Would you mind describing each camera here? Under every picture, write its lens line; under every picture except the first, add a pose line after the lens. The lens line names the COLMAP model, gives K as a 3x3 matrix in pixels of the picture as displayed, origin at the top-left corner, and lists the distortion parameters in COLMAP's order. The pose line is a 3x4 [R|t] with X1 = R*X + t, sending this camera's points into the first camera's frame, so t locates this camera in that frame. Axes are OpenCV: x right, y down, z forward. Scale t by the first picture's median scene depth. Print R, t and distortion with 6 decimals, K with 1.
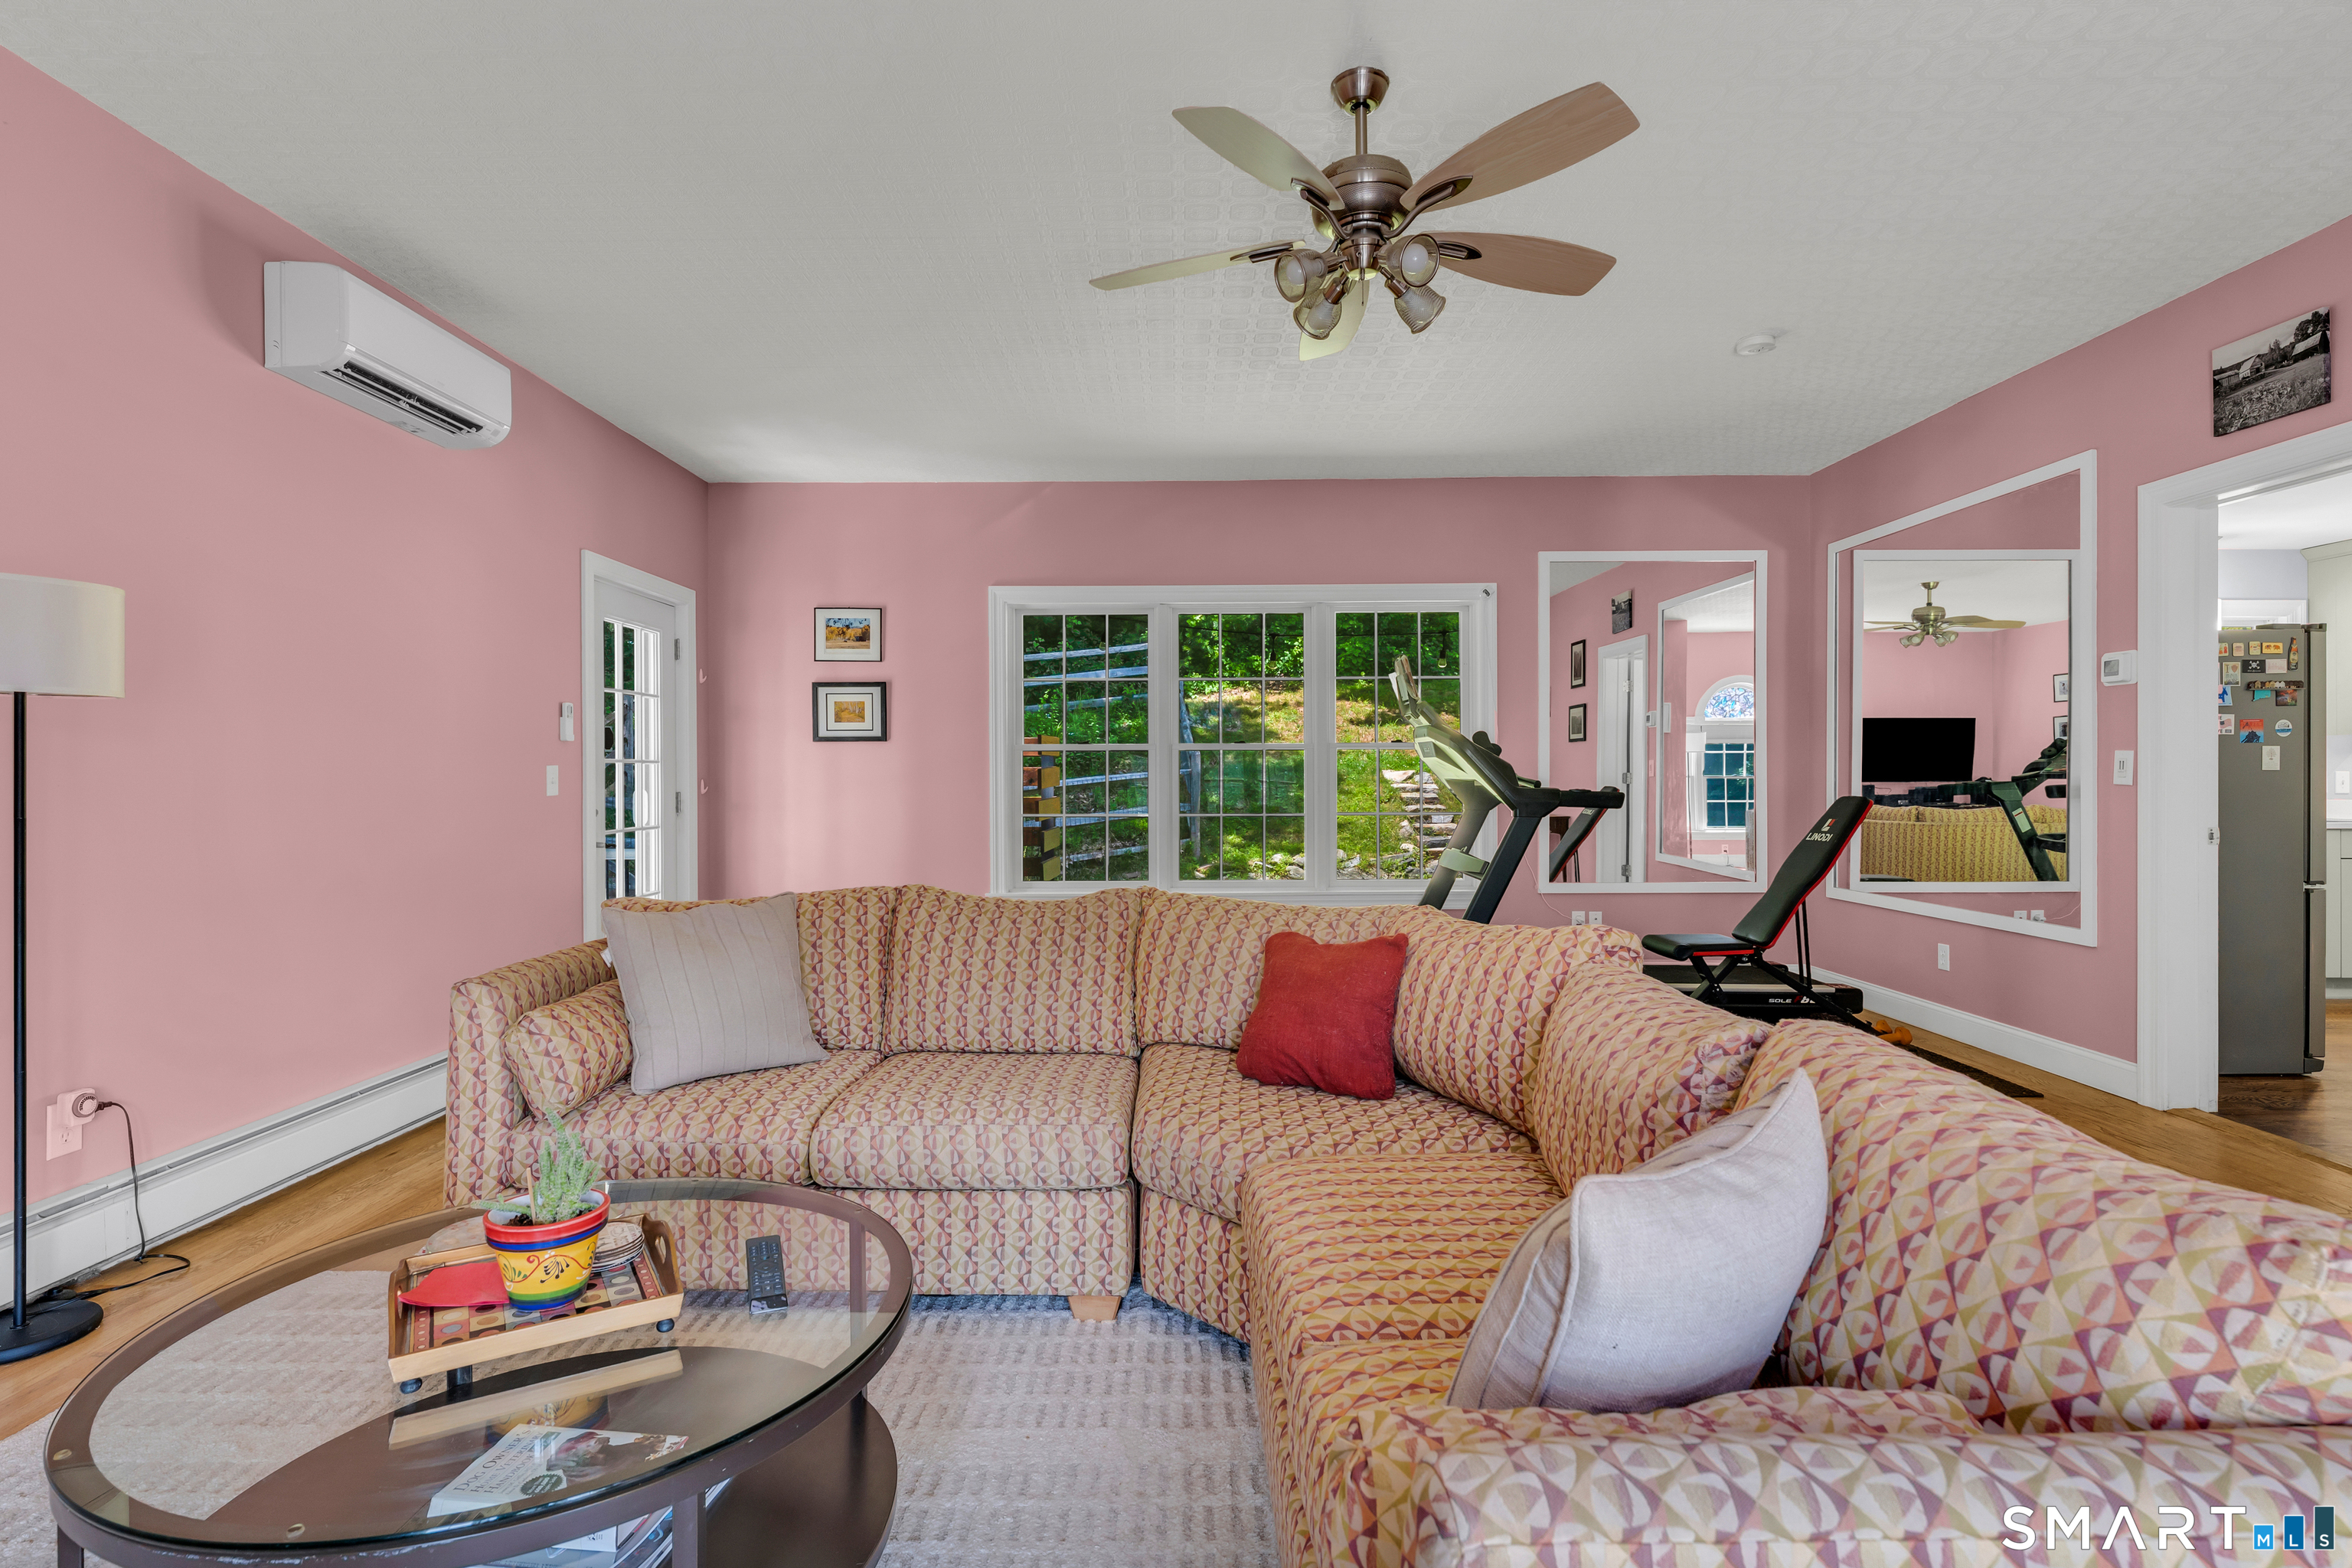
lens RADIAL K [[1154.1, 0, 1175.2], [0, 1154.1, 777.4], [0, 0, 1]] dist [-0.001538, 0.000087]
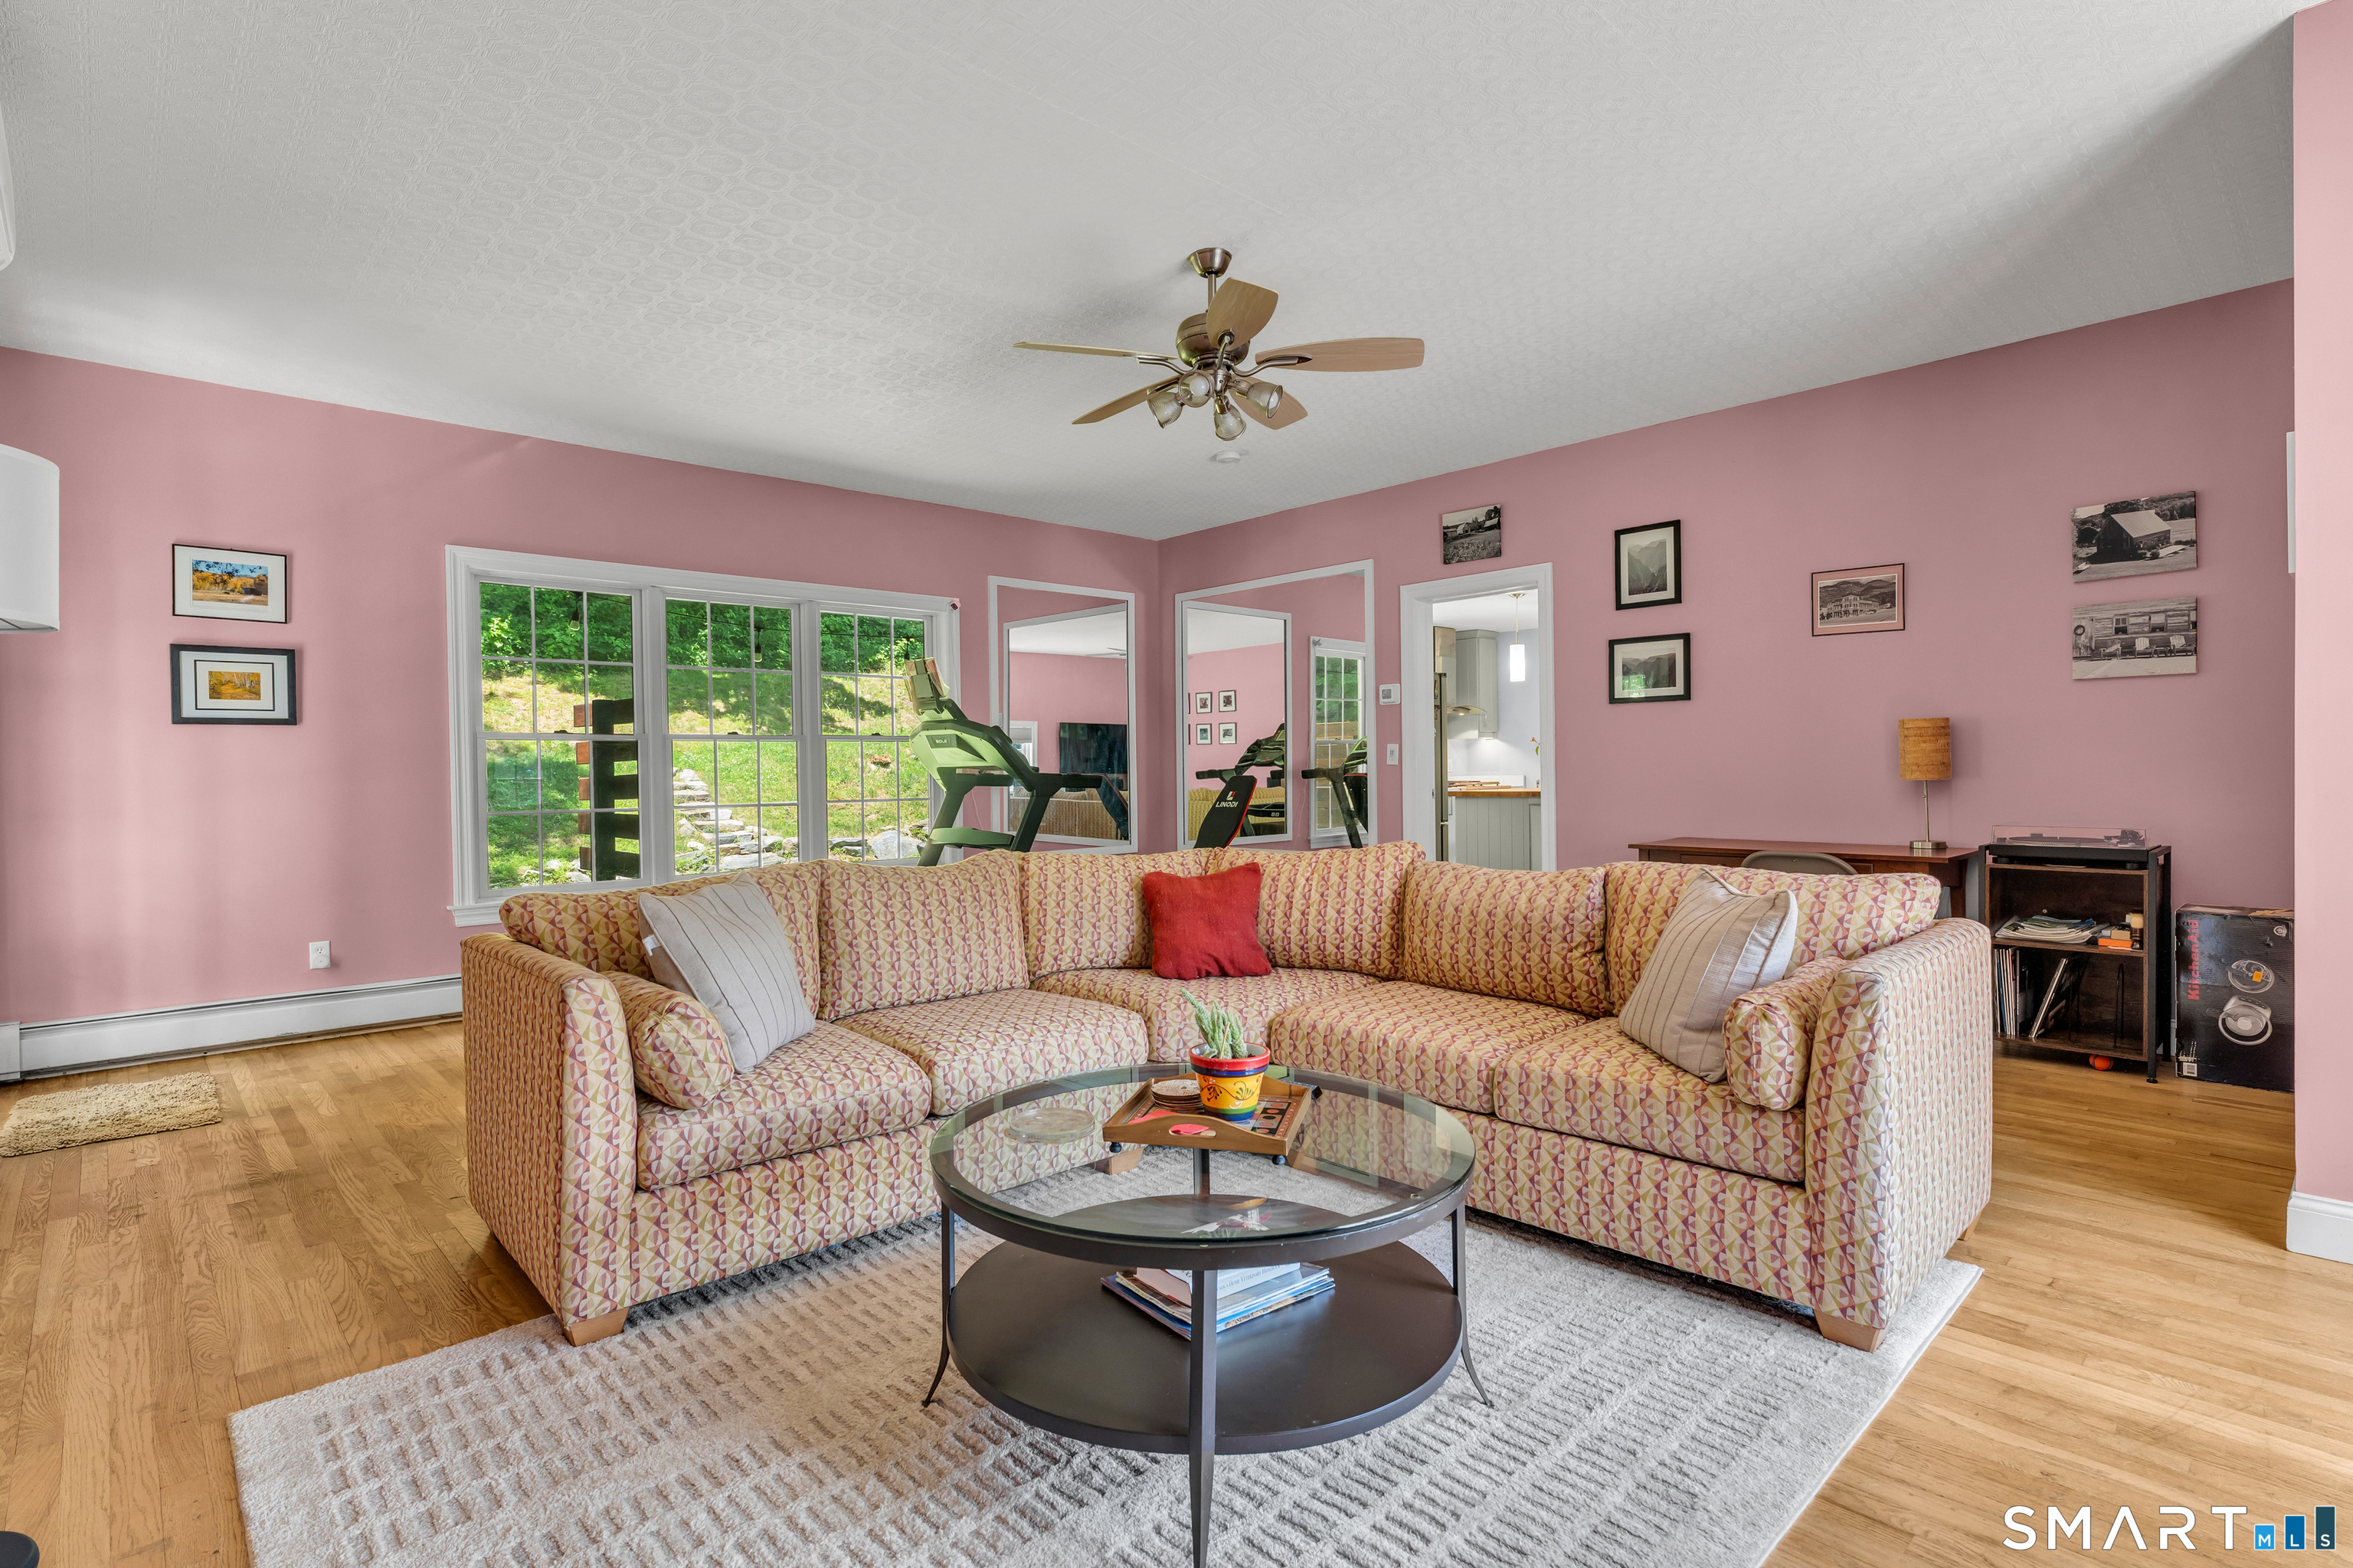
lens RADIAL K [[1154.6, 0, 1191.7], [0, 1154.6, 770.8], [0, 0, 1]] dist [-0.001538, 0.000087]
pose [[0.716592, -0.008313, 0.697443, -0.539018], [0.013059, 0.999914, -0.001499, 0.013804], [-0.697370, 0.010182, 0.716639, 0.013112]]
